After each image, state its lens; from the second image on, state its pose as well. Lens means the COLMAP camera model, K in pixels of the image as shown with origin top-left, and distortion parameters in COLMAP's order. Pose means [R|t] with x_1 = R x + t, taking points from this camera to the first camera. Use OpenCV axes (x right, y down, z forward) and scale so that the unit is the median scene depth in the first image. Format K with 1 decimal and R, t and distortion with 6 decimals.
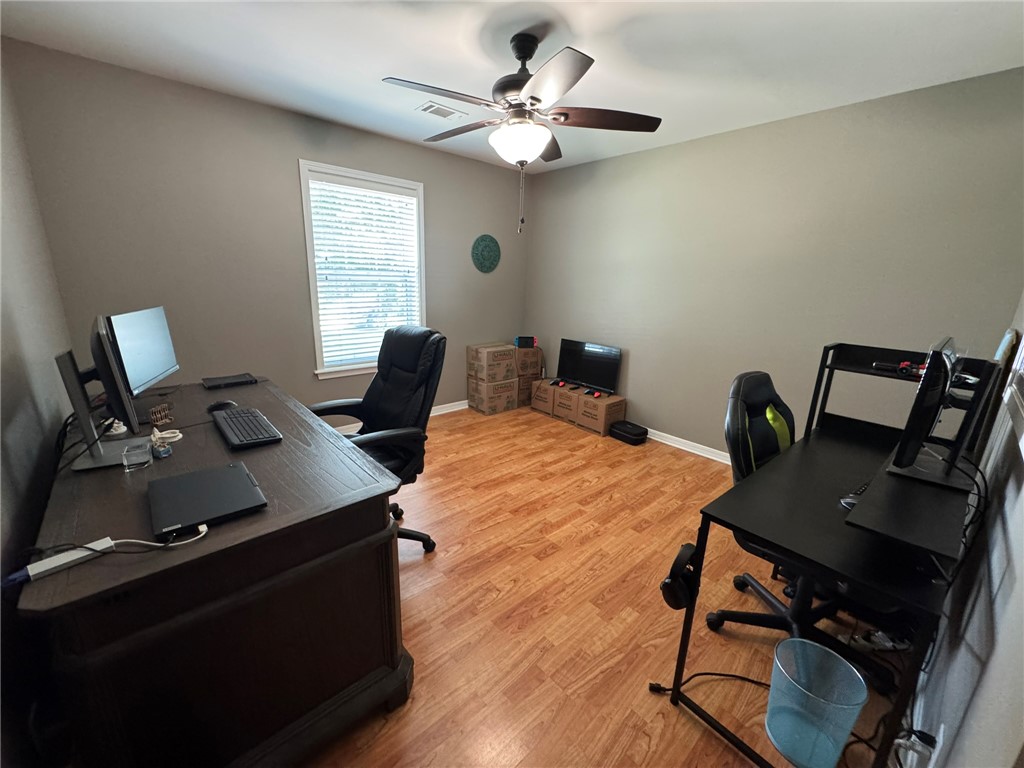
lens RADIAL K [[408.8, 0, 510.8], [0, 408.8, 383.0], [0, 0, 1]] dist [-0.003744, 0.000506]
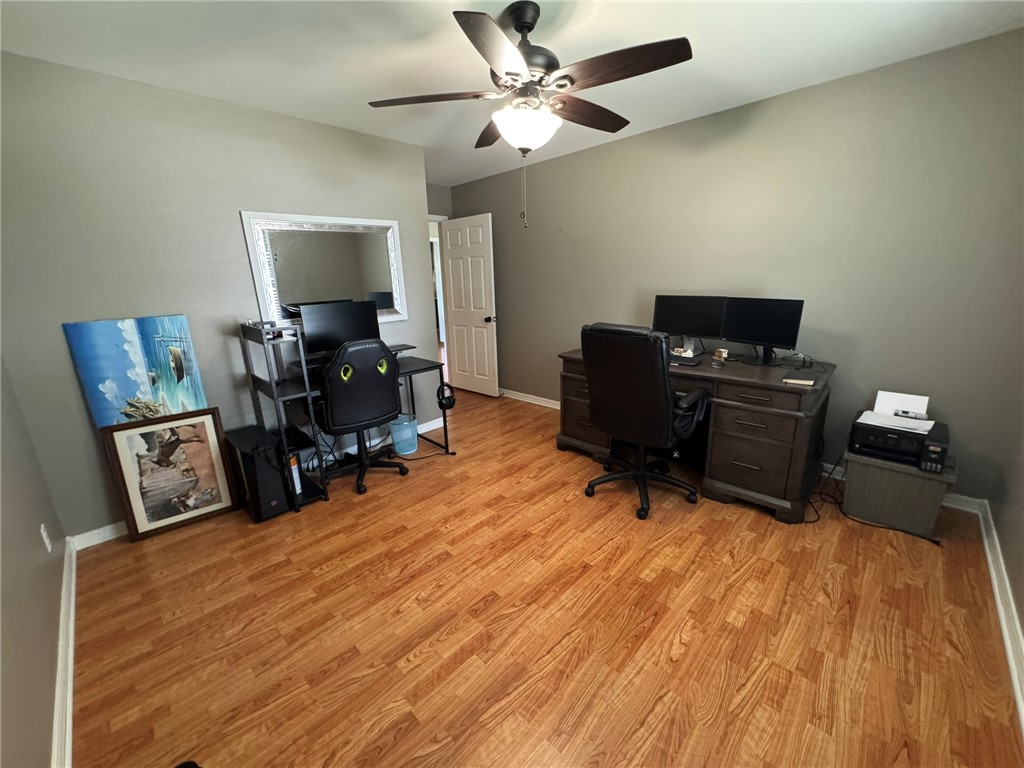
lens RADIAL K [[408.8, 0, 510.8], [0, 408.8, 383.0], [0, 0, 1]] dist [-0.003744, 0.000506]
pose [[-0.997875, 0.014605, -0.063492, 0.092855], [-0.018440, 0.871384, 0.490255, -0.402768], [0.062486, 0.490385, -0.869263, 1.538424]]
